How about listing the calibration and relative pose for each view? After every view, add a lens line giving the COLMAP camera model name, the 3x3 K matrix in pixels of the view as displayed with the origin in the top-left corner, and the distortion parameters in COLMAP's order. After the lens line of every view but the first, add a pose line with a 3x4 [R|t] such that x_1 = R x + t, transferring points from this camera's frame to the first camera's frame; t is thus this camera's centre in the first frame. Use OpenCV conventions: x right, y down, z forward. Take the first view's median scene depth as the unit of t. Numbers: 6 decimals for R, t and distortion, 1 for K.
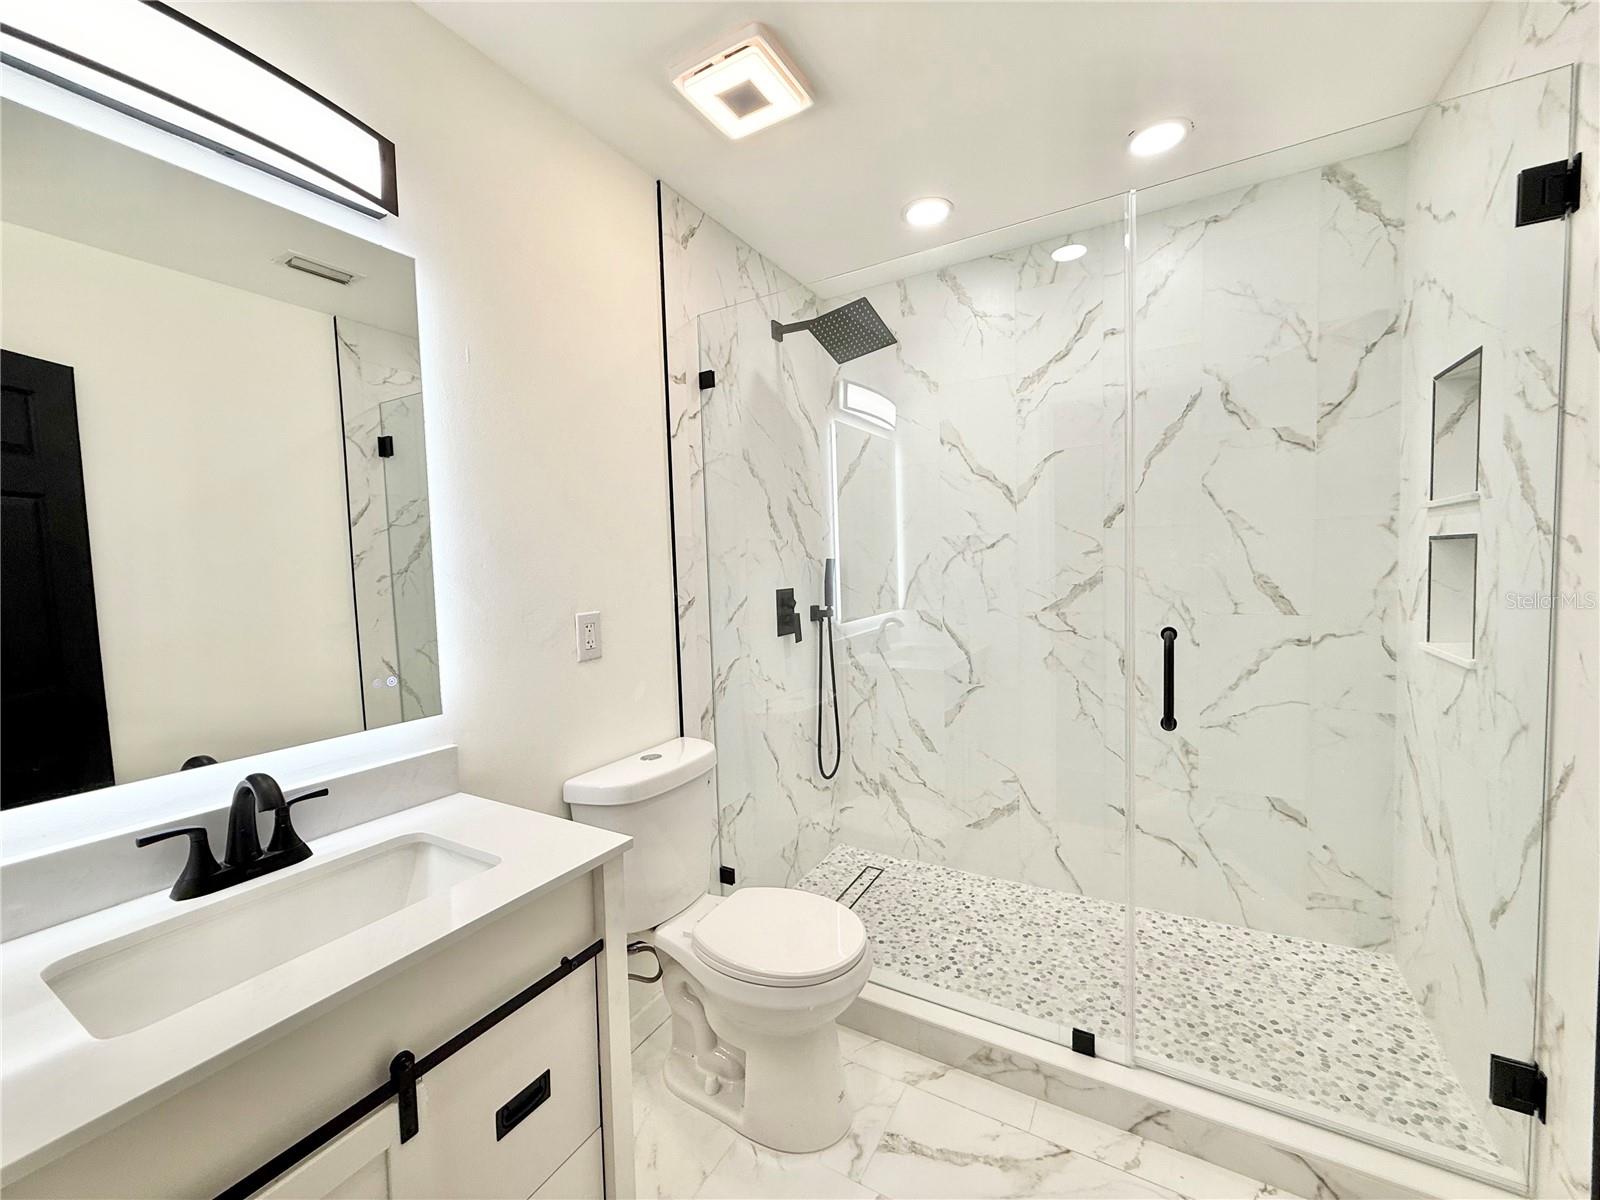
lens RADIAL K [[637.4, 0, 800.6], [0, 637.4, 596.4], [0, 0, 1]] dist [-0.002285, 0.000225]
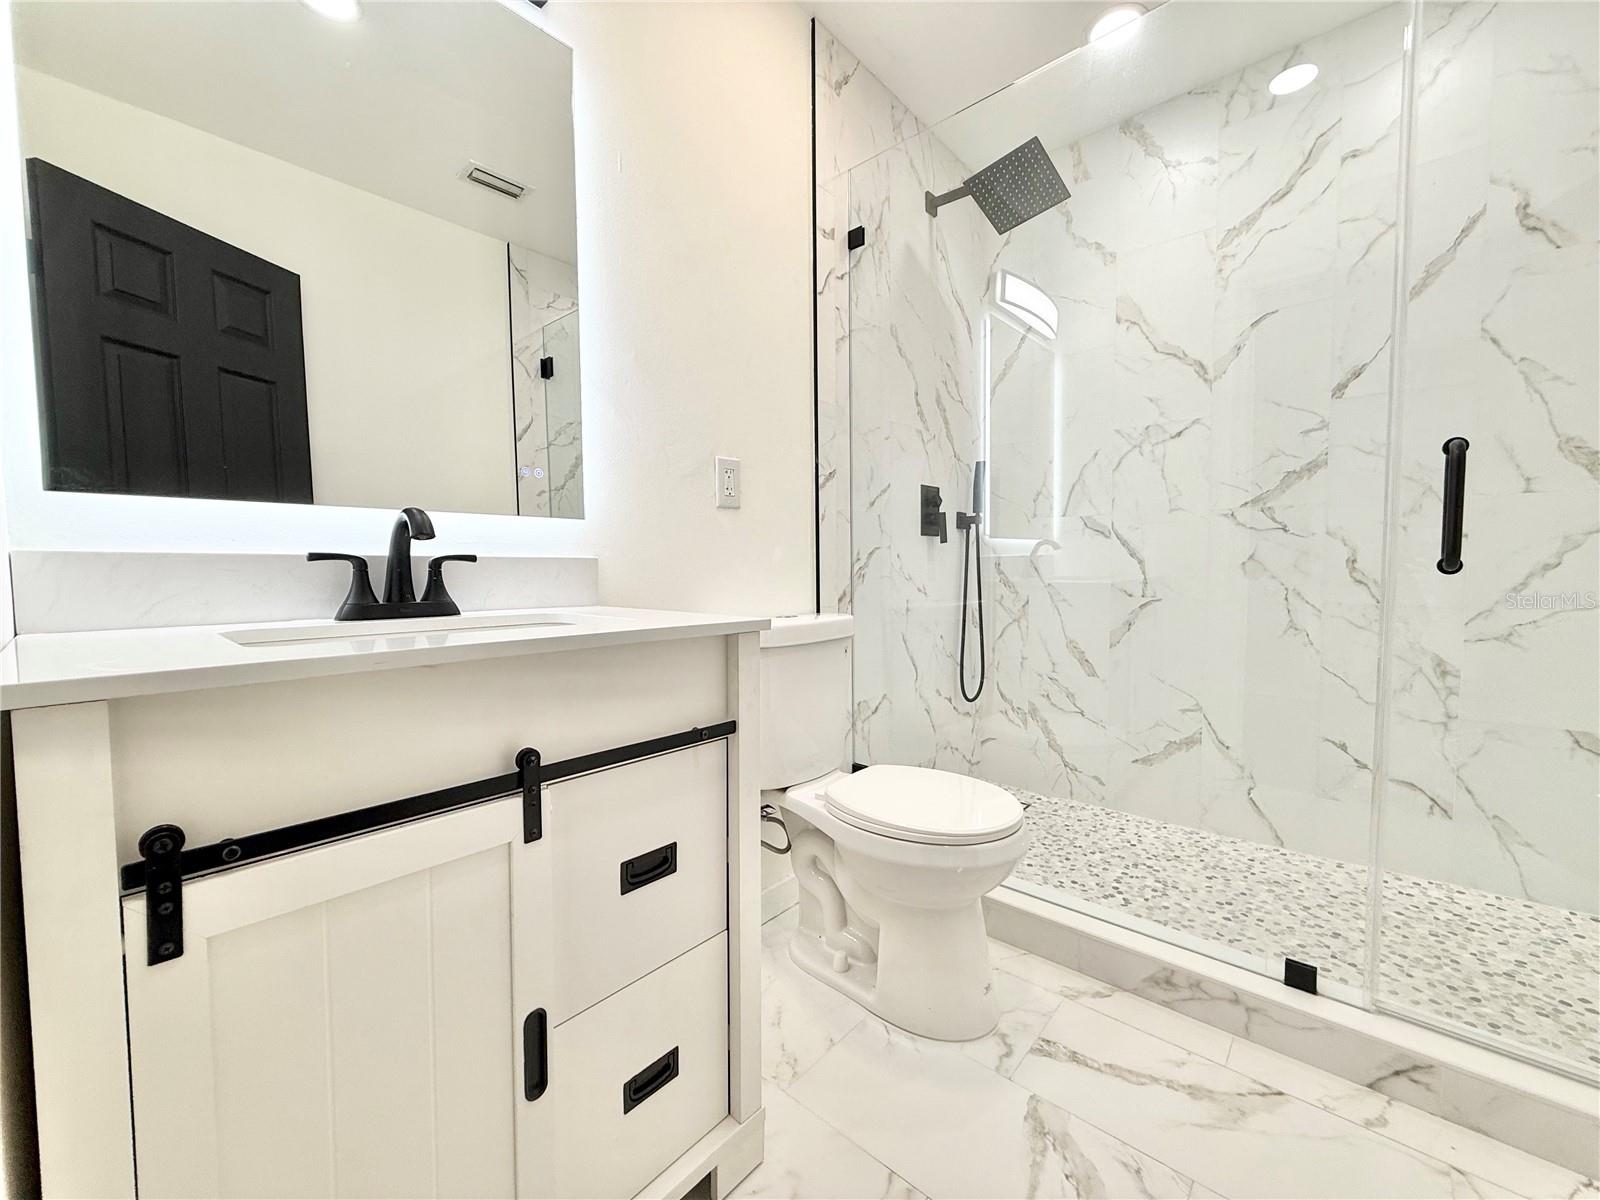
lens RADIAL K [[637.4, 0, 798.4], [0, 637.4, 600.8], [0, 0, 1]] dist [-0.002285, 0.000225]
pose [[0.978703, 0.033025, -0.202610, -0.021943], [-0.031997, 0.999453, 0.008345, 0.177029], [0.202775, -0.001685, 0.979224, 0.062624]]
